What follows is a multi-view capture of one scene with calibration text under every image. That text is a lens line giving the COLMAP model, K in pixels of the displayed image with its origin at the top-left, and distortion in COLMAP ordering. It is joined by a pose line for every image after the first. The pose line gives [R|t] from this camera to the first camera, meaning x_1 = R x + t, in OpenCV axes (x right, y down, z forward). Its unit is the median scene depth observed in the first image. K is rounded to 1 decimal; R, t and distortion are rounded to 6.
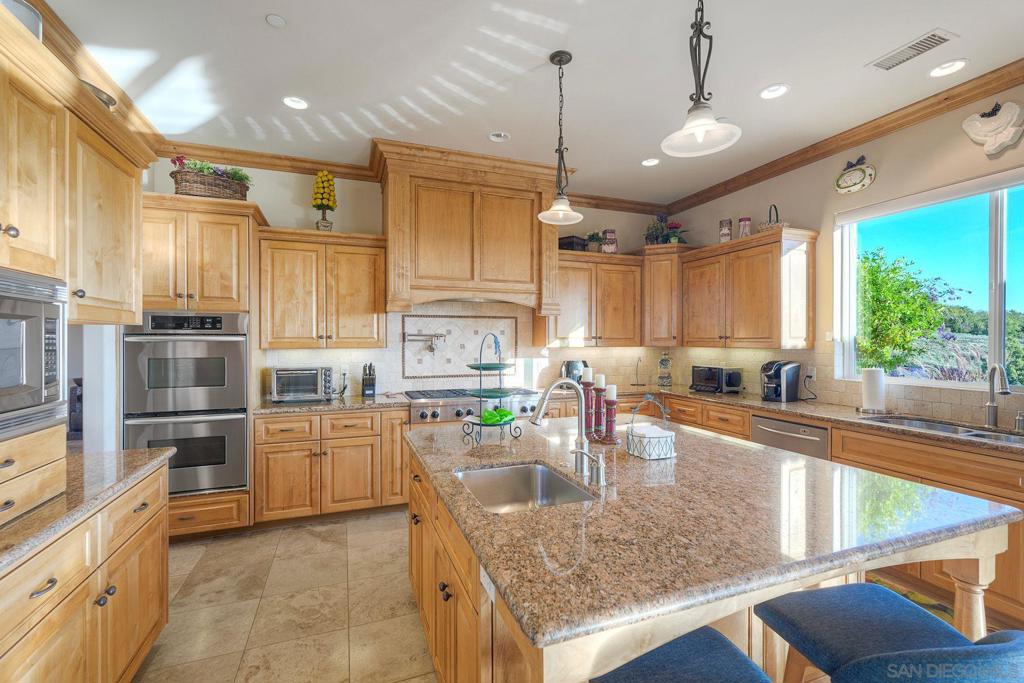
lens RADIAL K [[450.2, 0, 514.2], [0, 450.2, 340.5], [0, 0, 1]] dist [-0.001523, 0.000402]
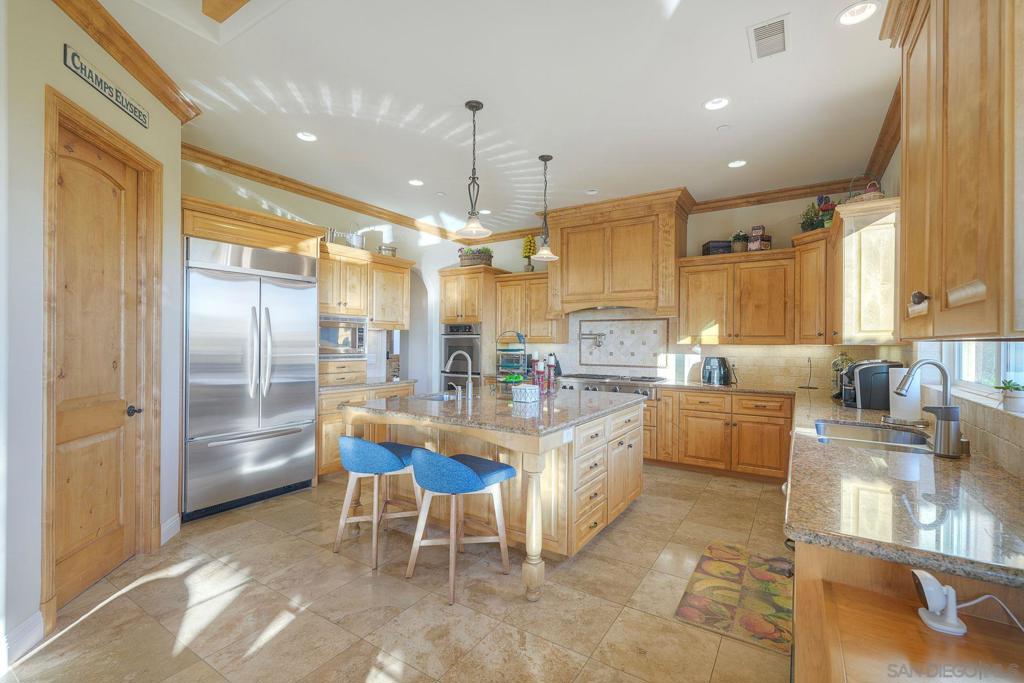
lens RADIAL K [[450.2, 0, 506.5], [0, 450.2, 342.2], [0, 0, 1]] dist [-0.001523, 0.000402]
pose [[0.585981, 0.003088, -0.810319, 0.796477], [-0.011078, 0.999930, -0.004200, 0.021673], [0.810249, 0.011438, 0.585975, -0.026535]]
